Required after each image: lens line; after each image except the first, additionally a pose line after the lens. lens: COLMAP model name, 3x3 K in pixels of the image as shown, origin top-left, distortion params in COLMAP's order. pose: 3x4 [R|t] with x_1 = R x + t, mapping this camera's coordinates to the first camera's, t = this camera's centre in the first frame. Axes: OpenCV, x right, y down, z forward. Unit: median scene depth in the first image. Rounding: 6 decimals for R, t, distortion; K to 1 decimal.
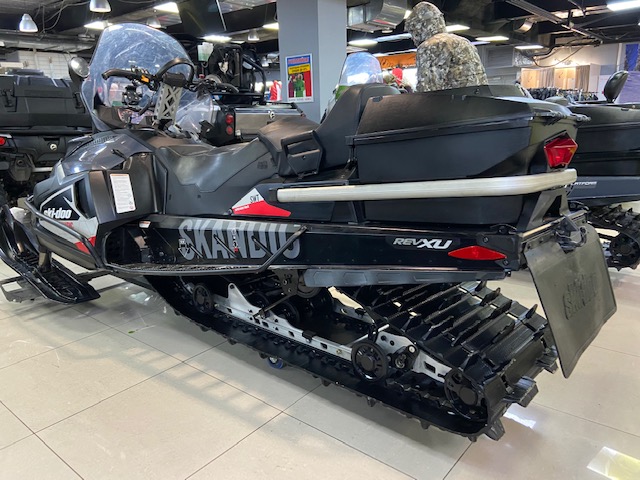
lens RADIAL K [[490.5, 0, 320.0], [0, 490.5, 240.0], [0, 0, 1]] dist [0.004709, -0.000039]
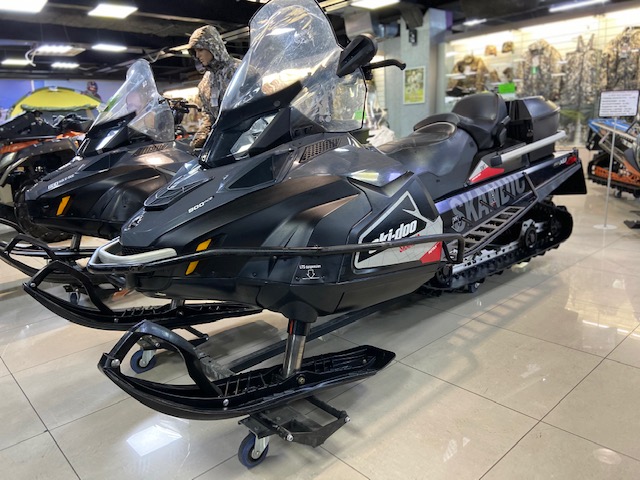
lens RADIAL K [[490.5, 0, 320.0], [0, 490.5, 240.0], [0, 0, 1]] dist [0.004709, -0.000039]
pose [[0.143884, -0.213861, 0.966209, -1.489287], [0.286667, 0.943513, 0.166148, -0.237400], [-0.947164, 0.253075, 0.197064, 1.124771]]
